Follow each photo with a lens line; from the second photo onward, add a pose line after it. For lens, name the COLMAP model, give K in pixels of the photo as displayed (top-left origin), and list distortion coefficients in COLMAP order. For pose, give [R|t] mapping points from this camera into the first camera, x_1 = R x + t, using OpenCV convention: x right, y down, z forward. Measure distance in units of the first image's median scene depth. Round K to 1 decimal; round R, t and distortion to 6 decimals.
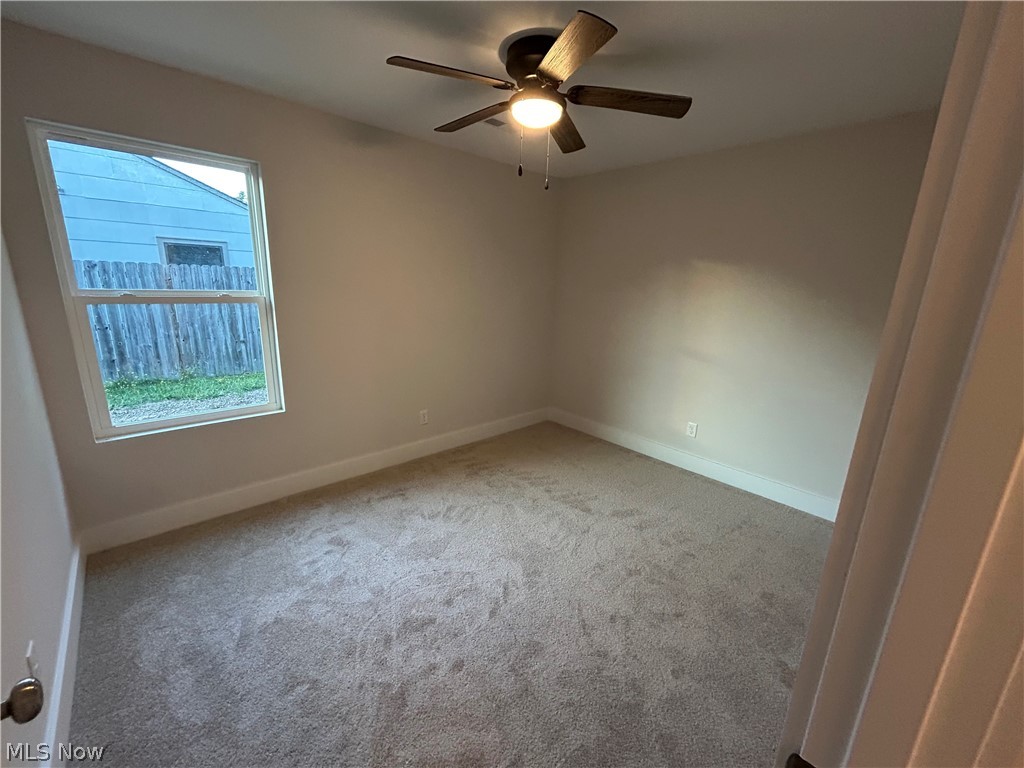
lens RADIAL K [[414.1, 0, 512.0], [0, 414.1, 384.0], [0, 0, 1]] dist [0.014126, 0.000060]
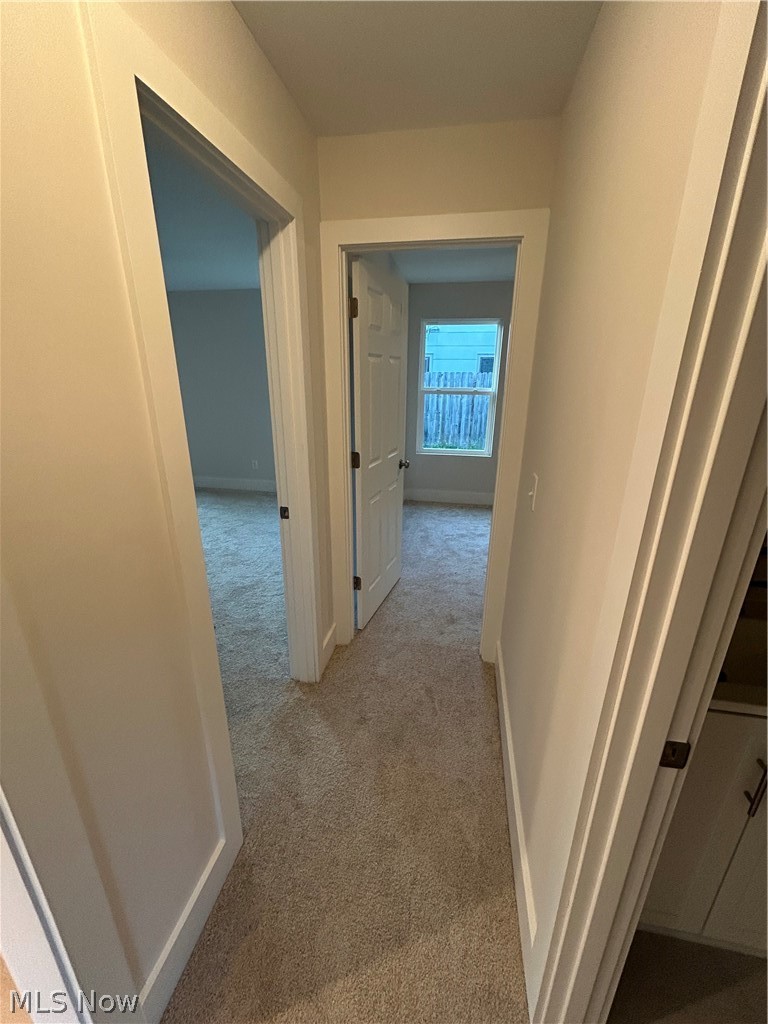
lens RADIAL K [[414.1, 0, 384.0], [0, 414.1, 512.0], [0, 0, 1]] dist [0.014126, 0.000060]
pose [[0.606998, 0.230234, -0.760622, 0.257375], [-0.184361, 0.971799, 0.147030, 0.052220], [0.773023, 0.050982, 0.632326, -0.206963]]
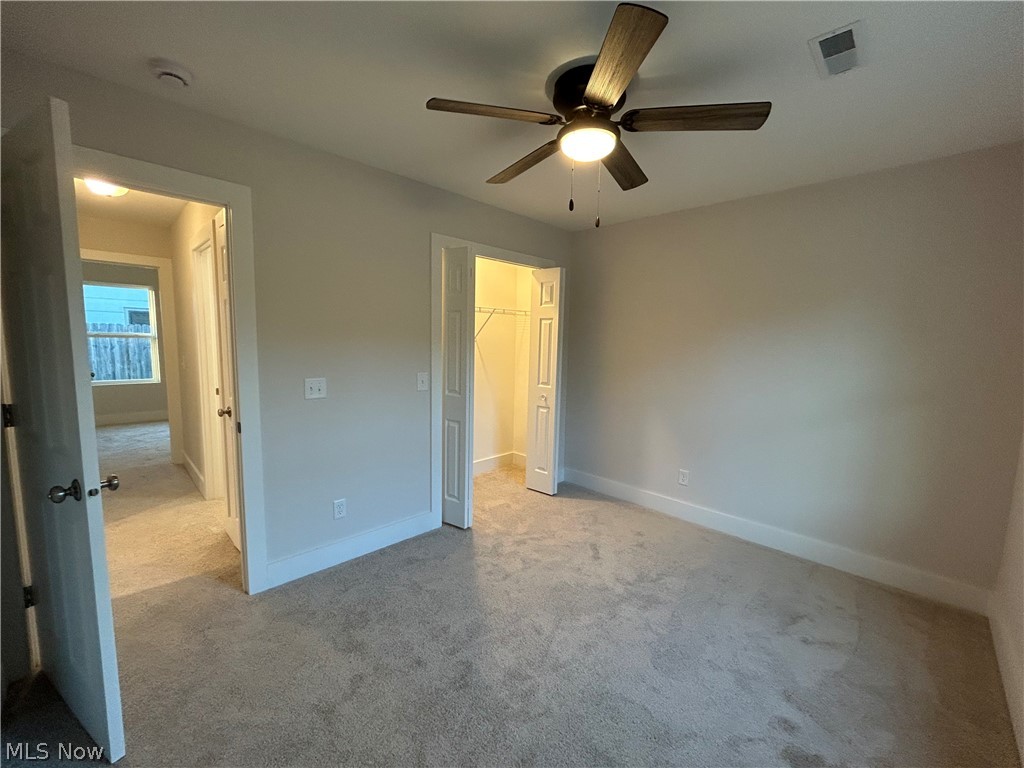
lens RADIAL K [[414.1, 0, 512.0], [0, 414.1, 384.0], [0, 0, 1]] dist [0.014126, 0.000060]
pose [[0.999025, -0.012382, 0.042386, 0.610386], [0.017954, 0.990857, -0.133714, 0.191646], [-0.040343, 0.134345, 0.990113, -0.652290]]
